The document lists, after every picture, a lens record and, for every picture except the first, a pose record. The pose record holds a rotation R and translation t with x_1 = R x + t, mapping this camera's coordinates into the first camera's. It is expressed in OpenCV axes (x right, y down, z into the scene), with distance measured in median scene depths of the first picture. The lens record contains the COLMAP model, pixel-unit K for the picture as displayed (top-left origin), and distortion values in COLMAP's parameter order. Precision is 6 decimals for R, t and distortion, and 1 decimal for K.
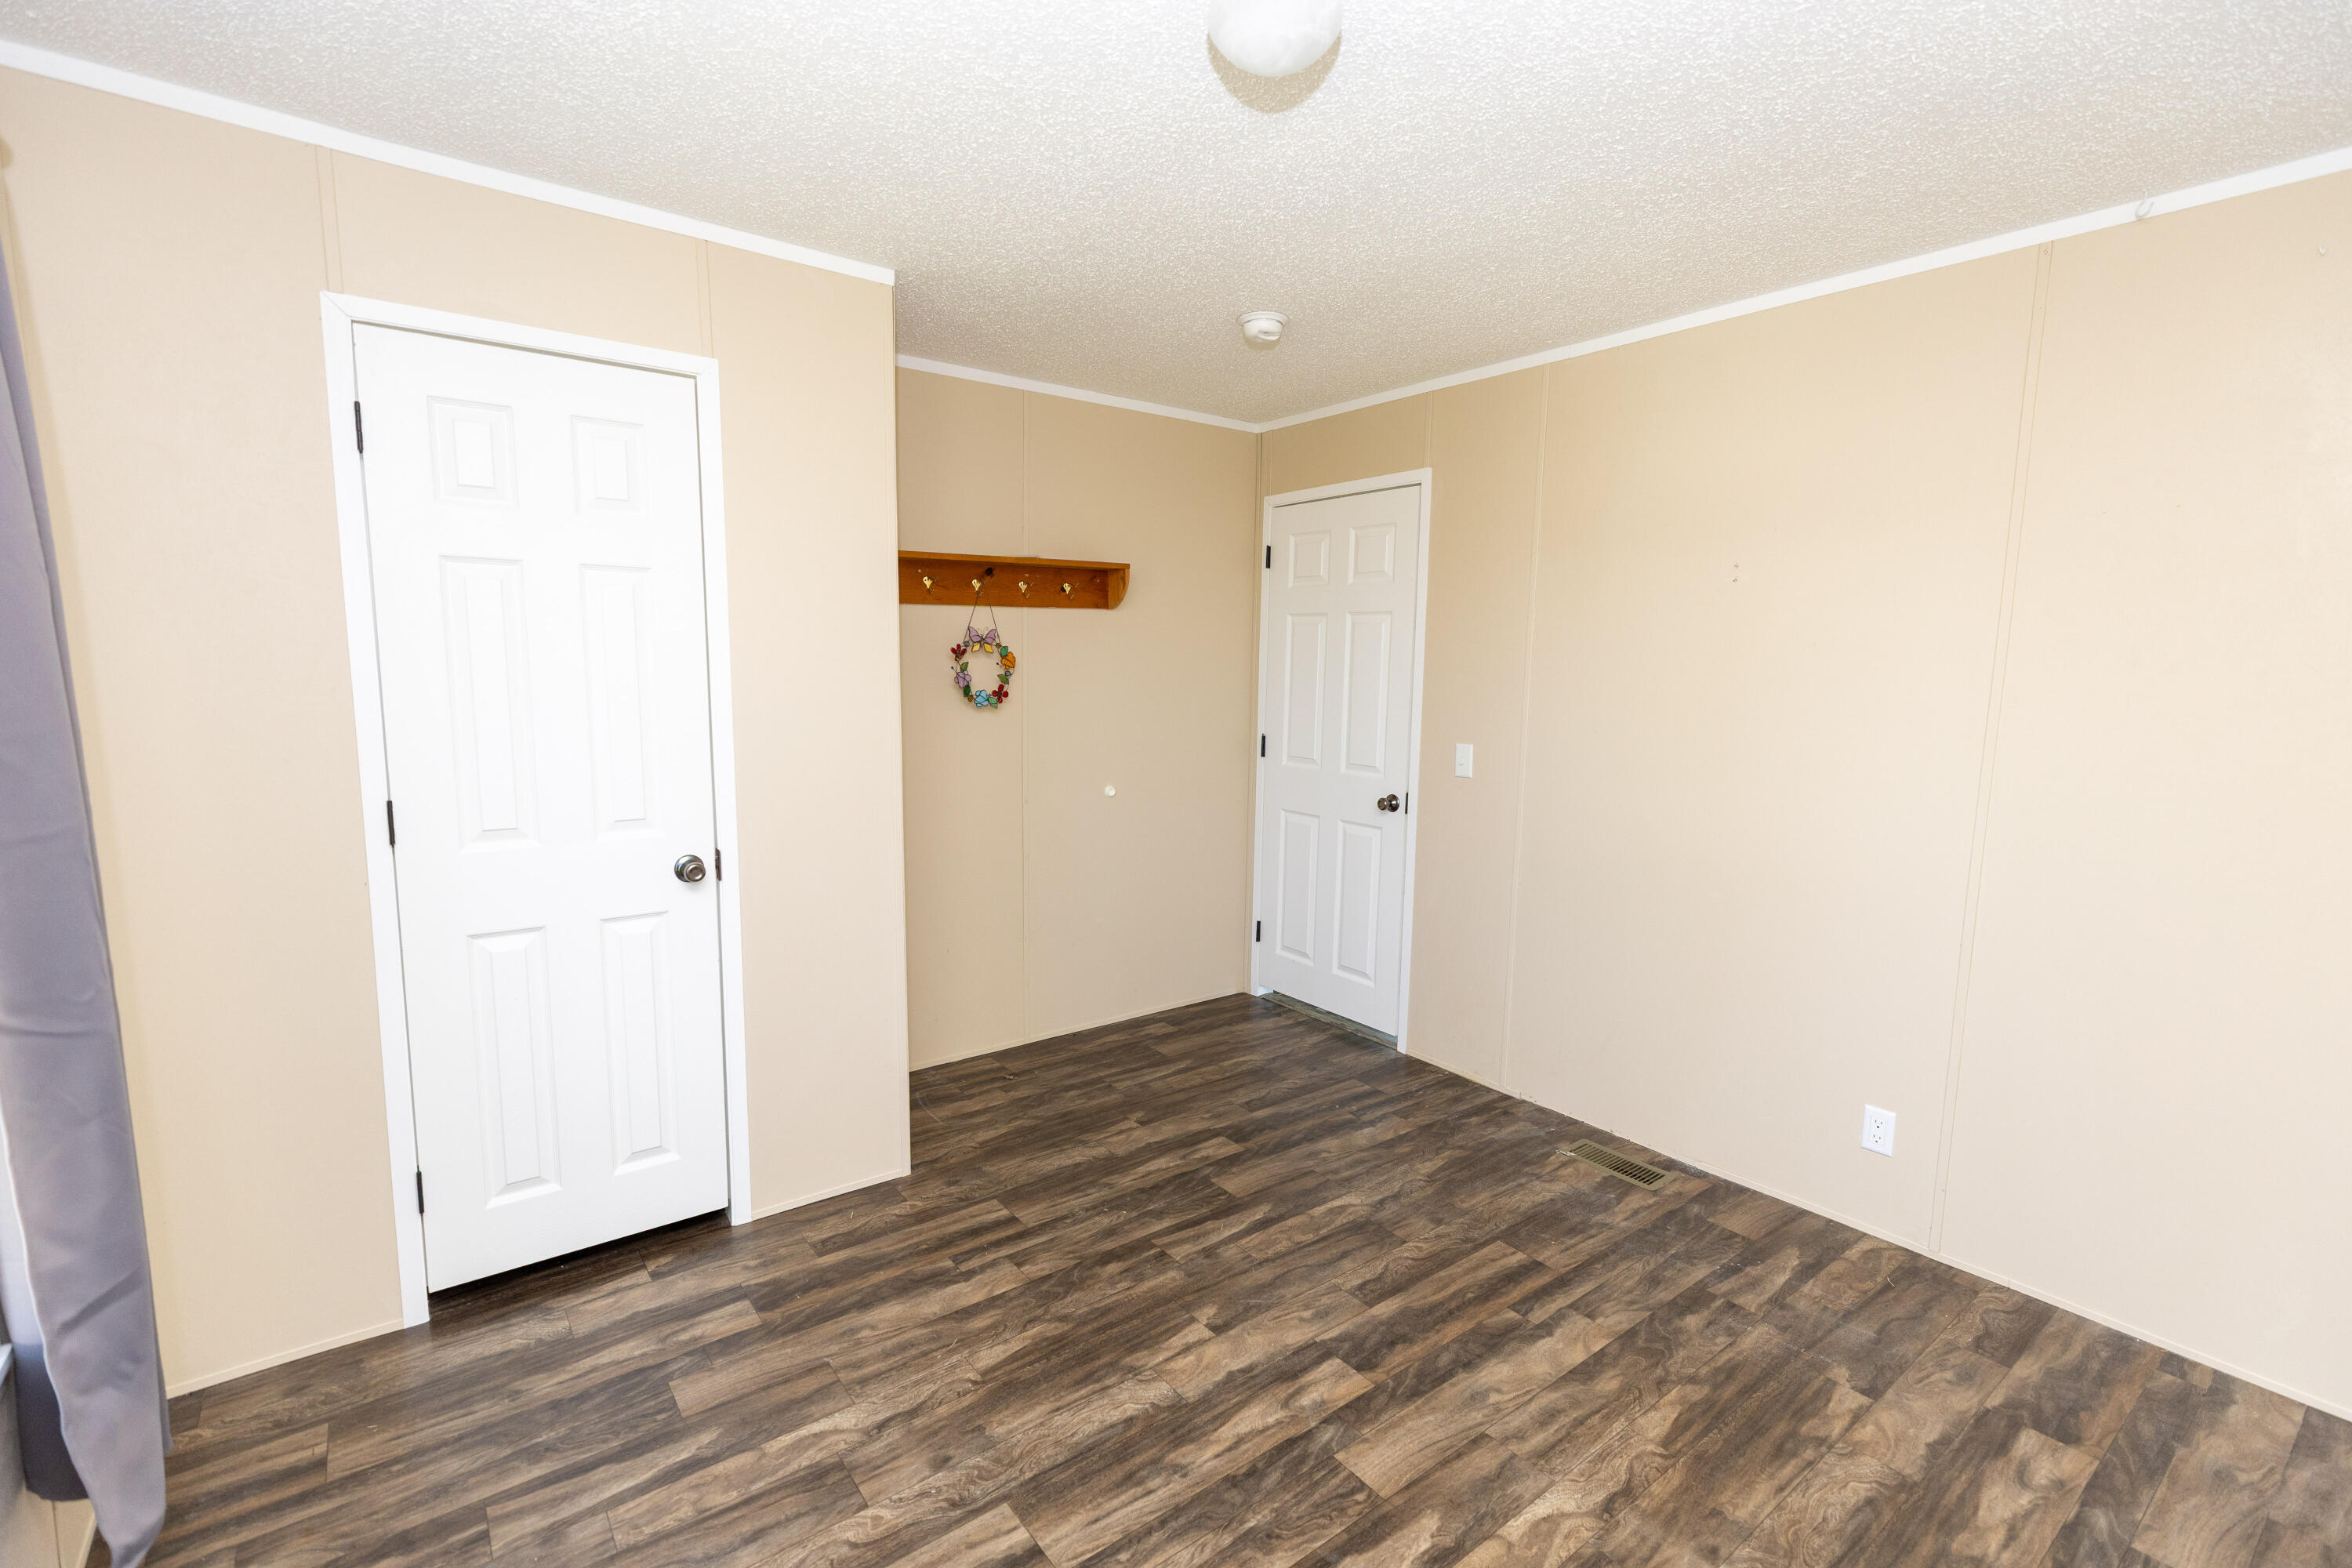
lens RADIAL K [[1063.3, 0, 1173.6], [0, 1063.3, 784.8], [0, 0, 1]] dist [0.006089, -0.000564]
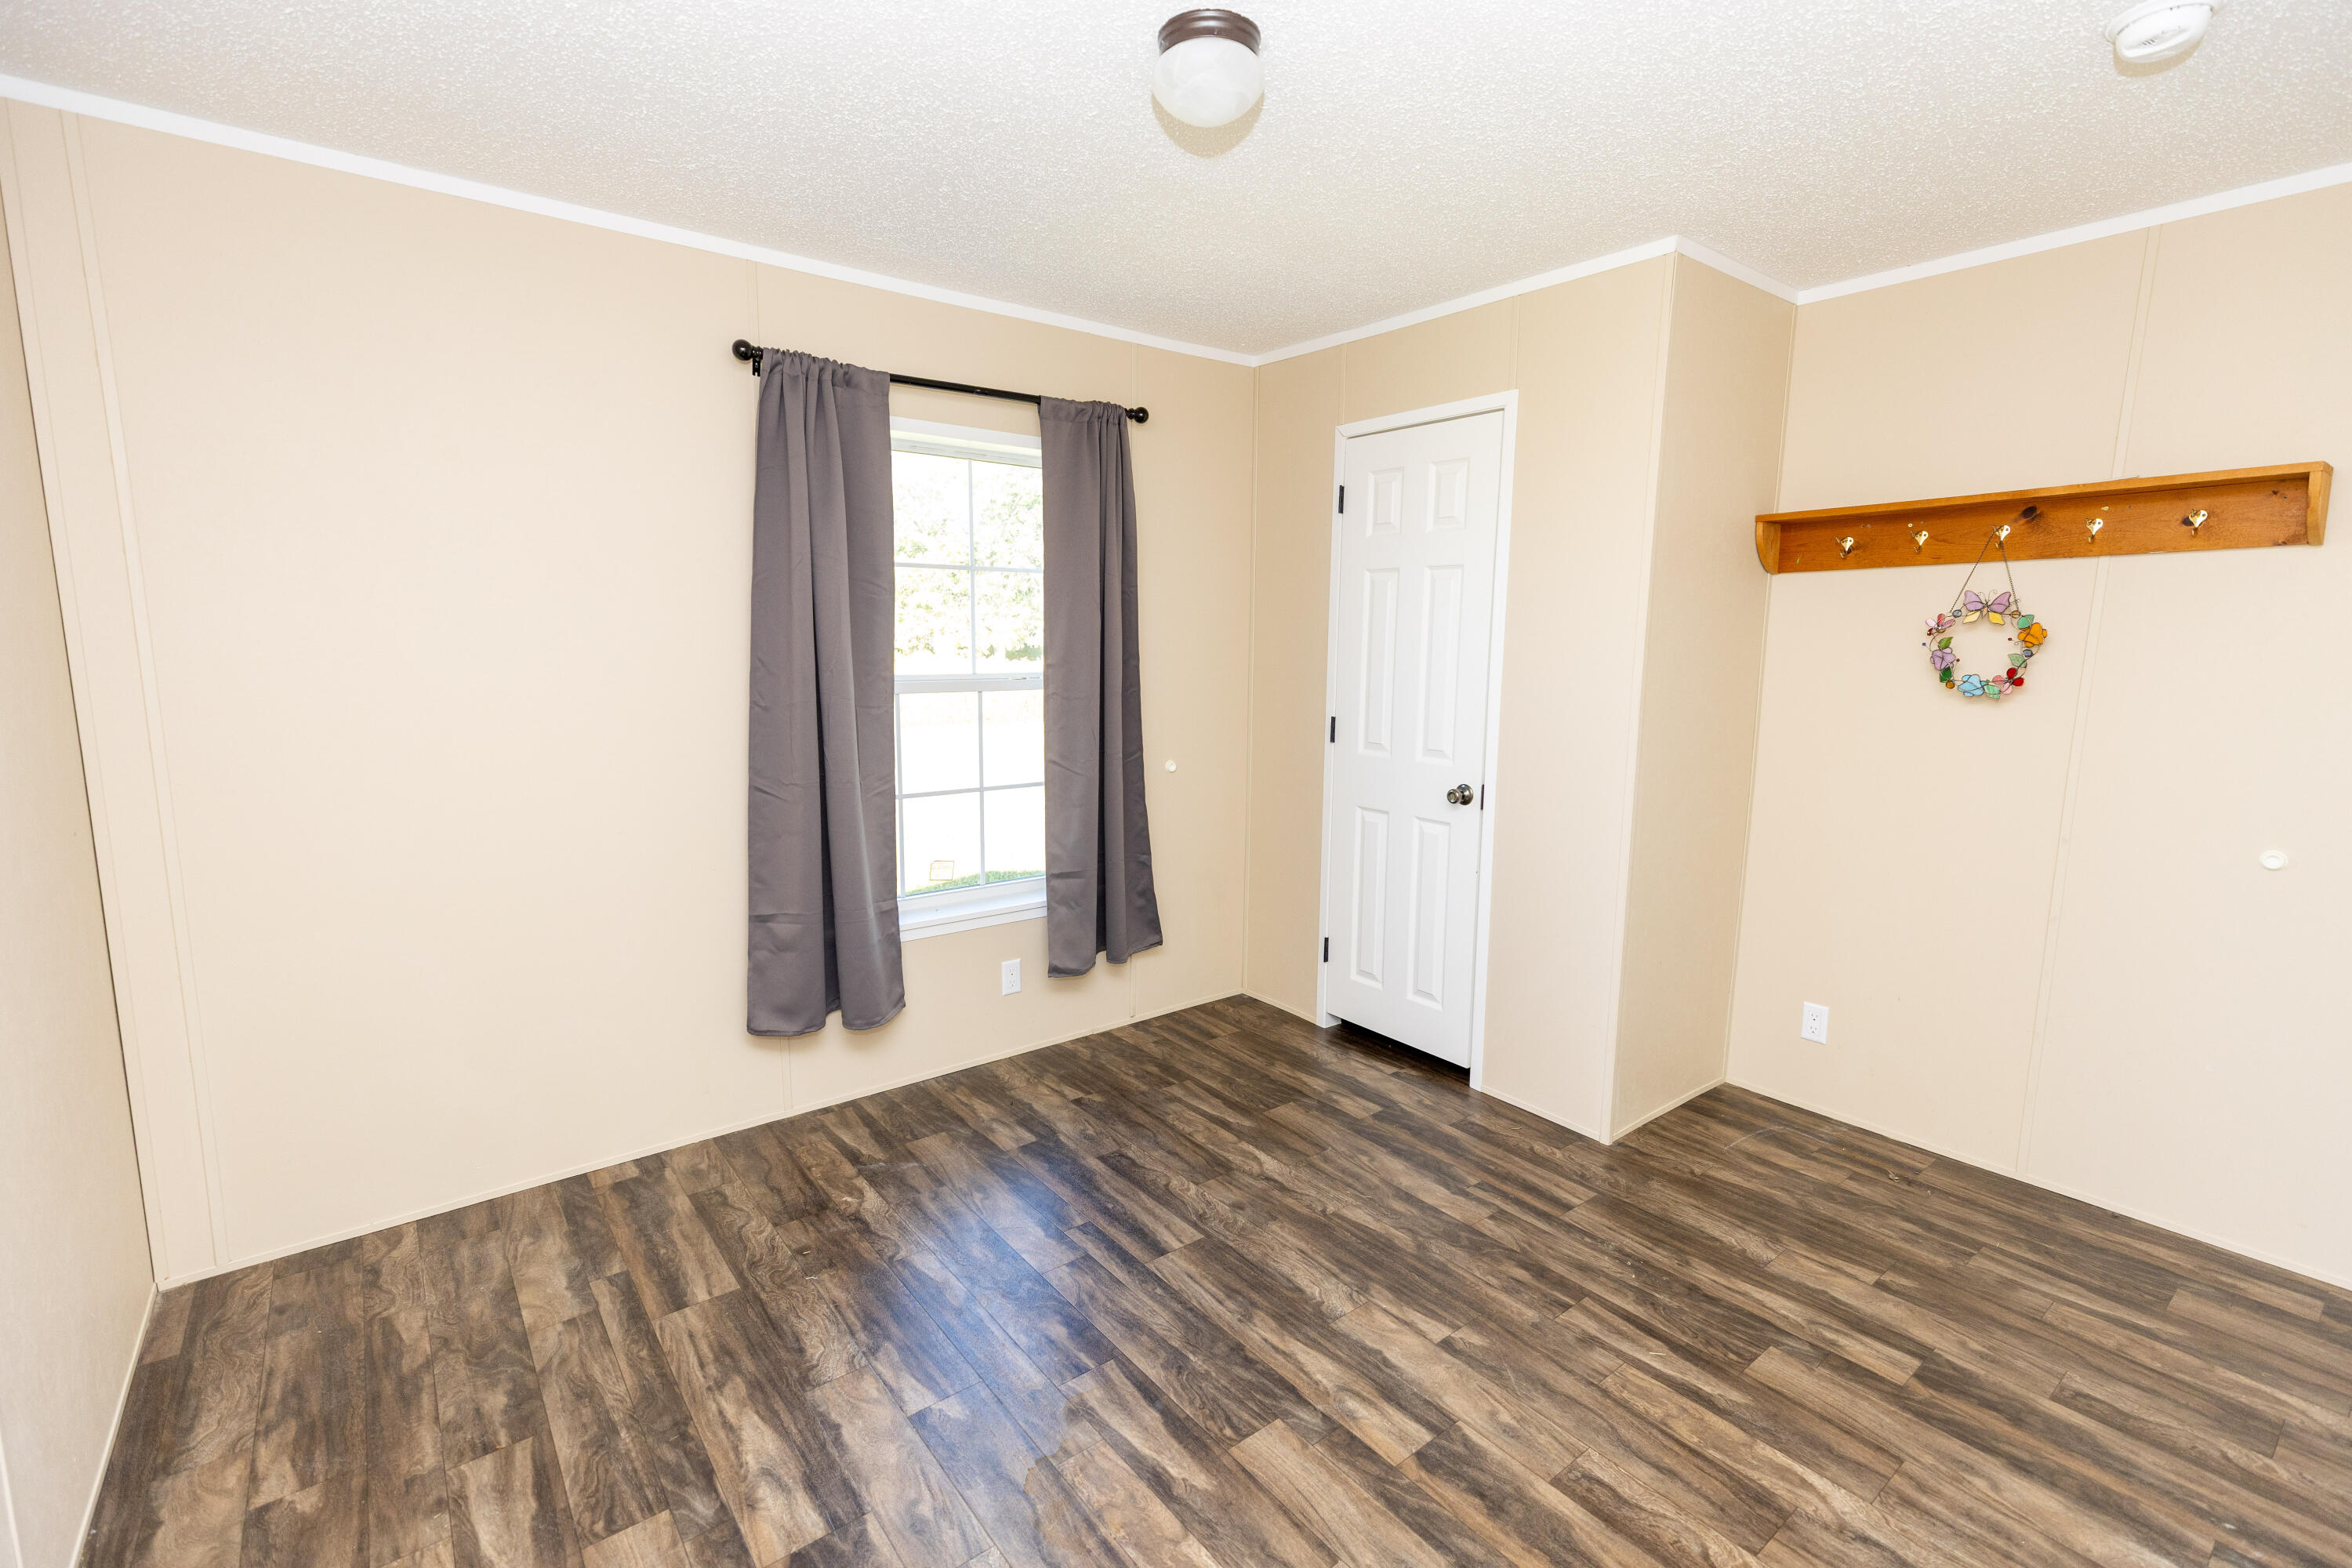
lens RADIAL K [[1016.8, 0, 1150.1], [0, 1016.8, 780.4], [0, 0, 1]] dist [-0.000299, -0.000702]
pose [[-0.000225, 0.133718, -0.991019, 0.474722], [-0.121497, 0.983674, 0.132755, -0.035217], [0.992592, 0.120436, 0.016025, 0.368204]]
